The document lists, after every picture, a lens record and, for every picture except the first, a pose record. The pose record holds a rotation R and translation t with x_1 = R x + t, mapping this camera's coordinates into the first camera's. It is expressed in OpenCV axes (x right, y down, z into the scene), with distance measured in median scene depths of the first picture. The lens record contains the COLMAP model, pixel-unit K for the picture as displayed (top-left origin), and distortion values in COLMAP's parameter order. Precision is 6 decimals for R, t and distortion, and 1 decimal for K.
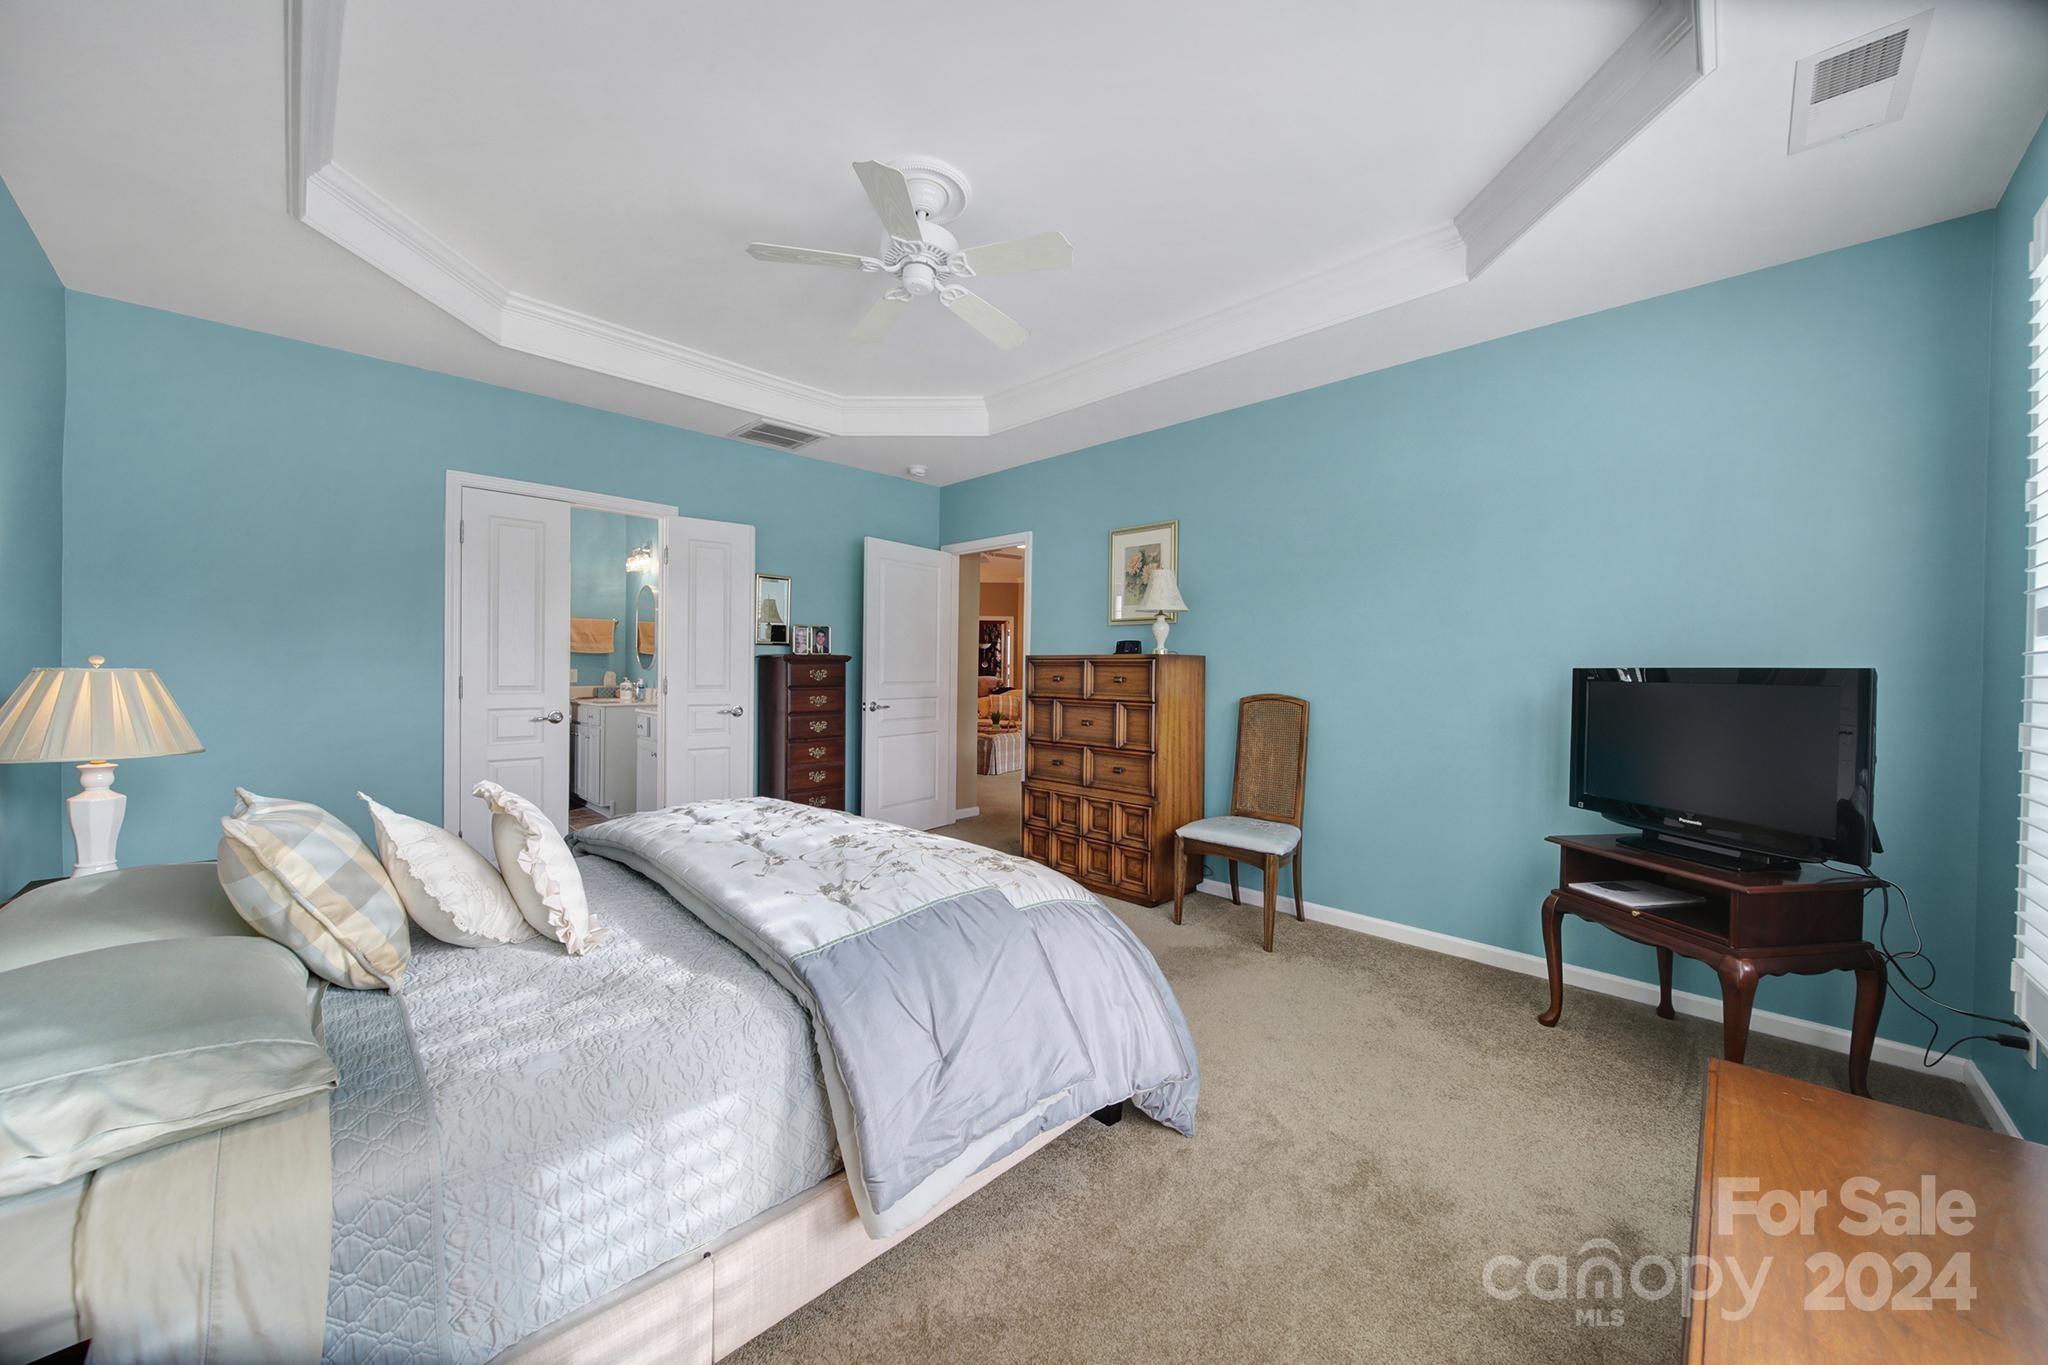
lens RADIAL K [[727.8, 0, 1028.9], [0, 727.8, 672.3], [0, 0, 1]] dist [-0.002739, -0.000720]
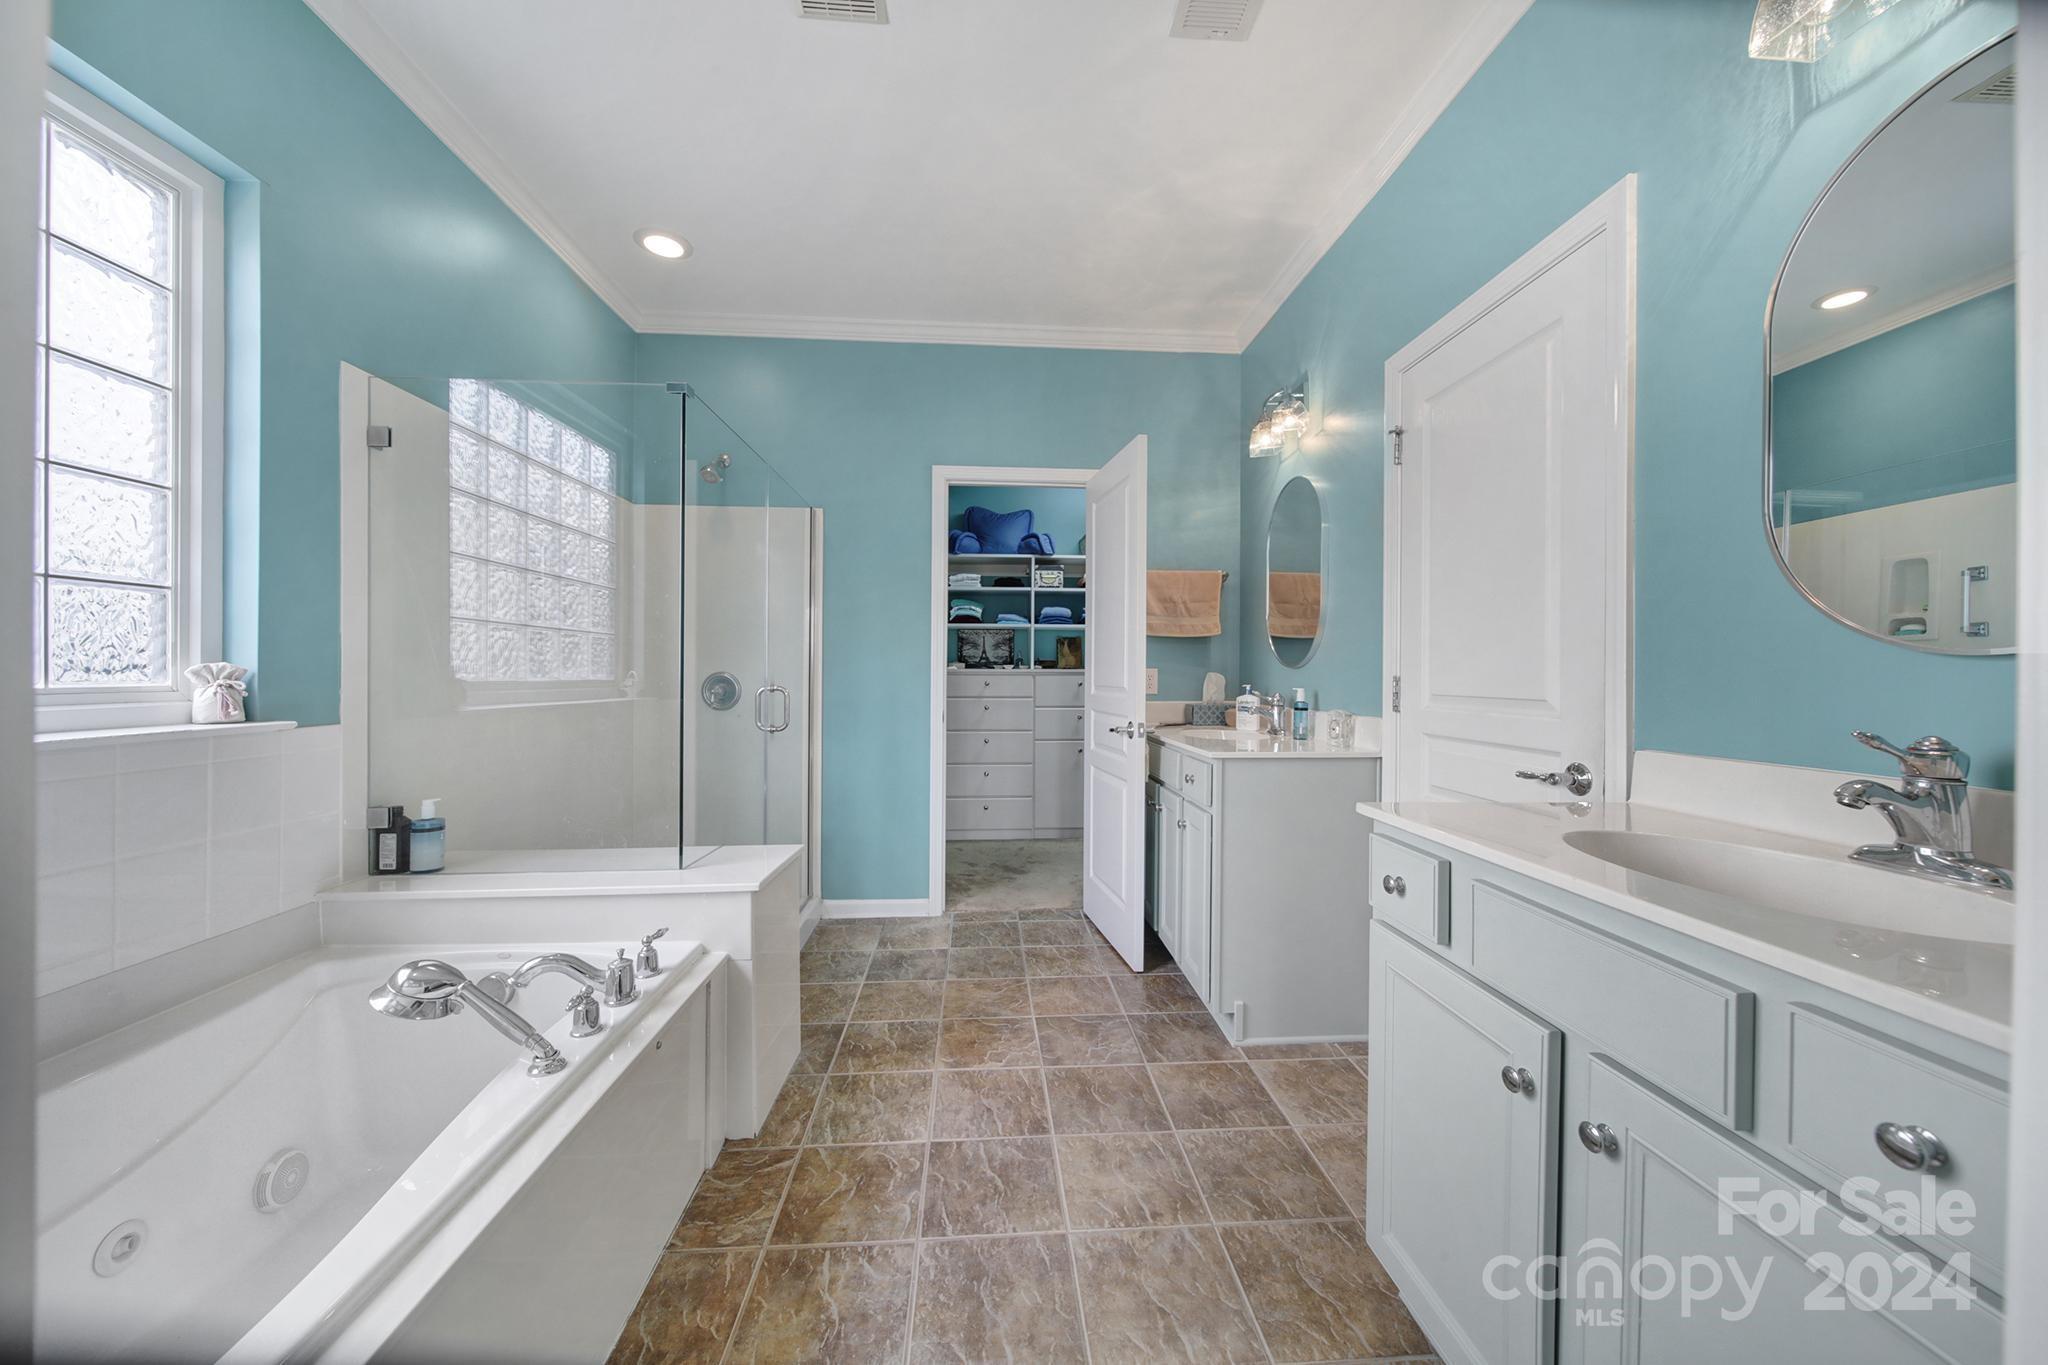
lens RADIAL K [[727.8, 0, 1027.4], [0, 727.8, 671.9], [0, 0, 1]] dist [-0.002739, -0.000720]
pose [[0.748220, -0.005717, -0.663426, -0.345623], [-0.002094, 0.999938, -0.010978, 0.004098], [0.663448, 0.009604, 0.748161, 0.548394]]
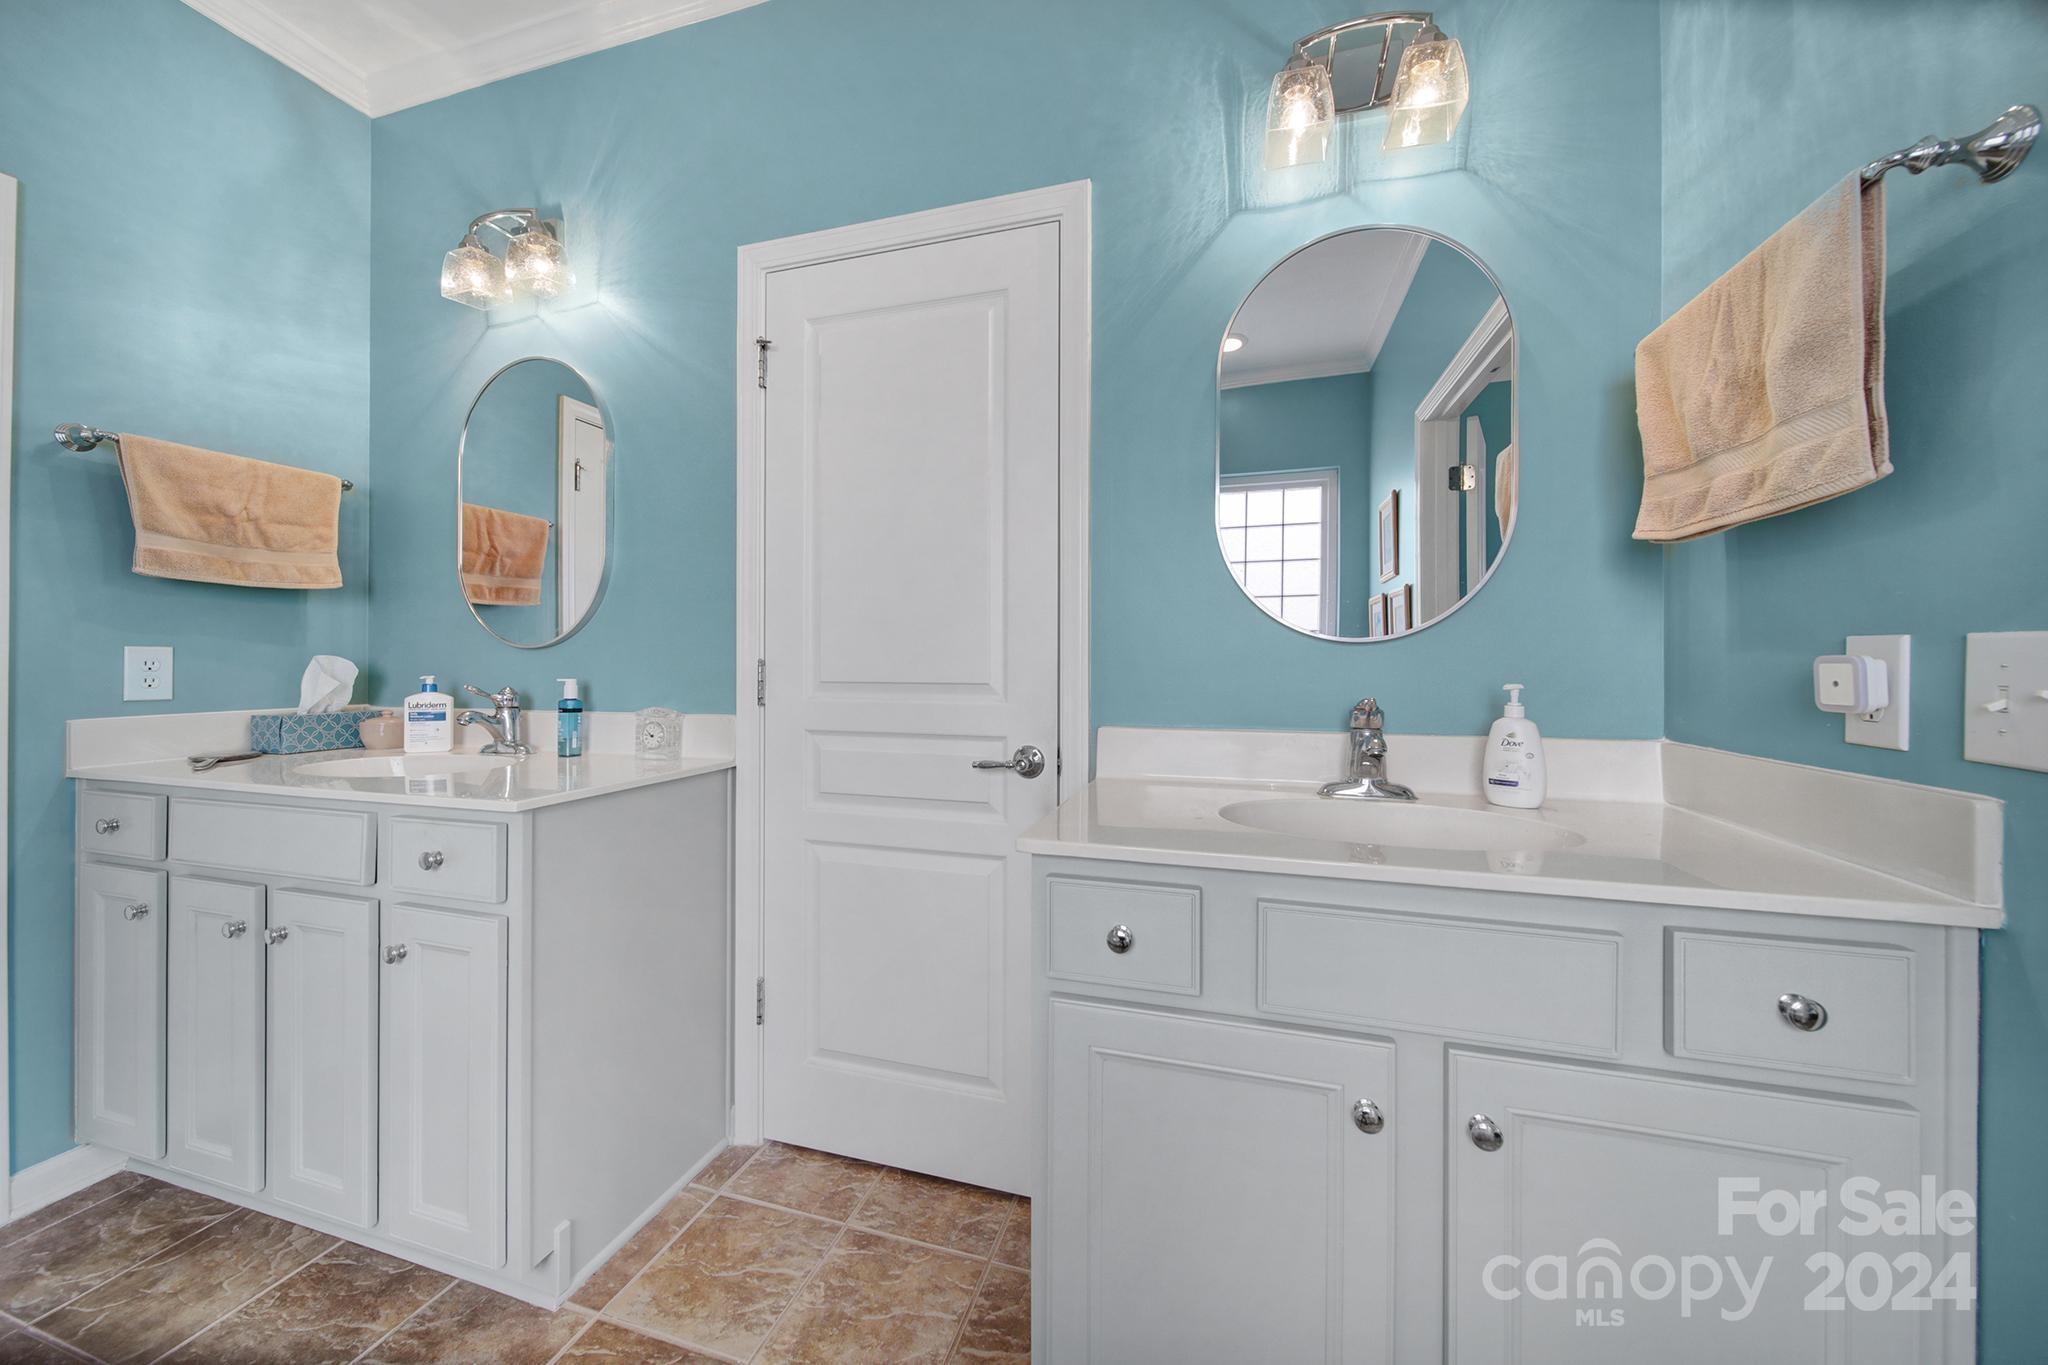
lens RADIAL K [[727.8, 0, 1019.7], [0, 727.8, 660.2], [0, 0, 1]] dist [-0.002739, -0.000720]
pose [[0.879942, -0.008239, 0.475009, -0.483250], [0.009462, 0.999955, -0.000185, 0.003059], [-0.474986, 0.004657, 0.879981, 0.639602]]
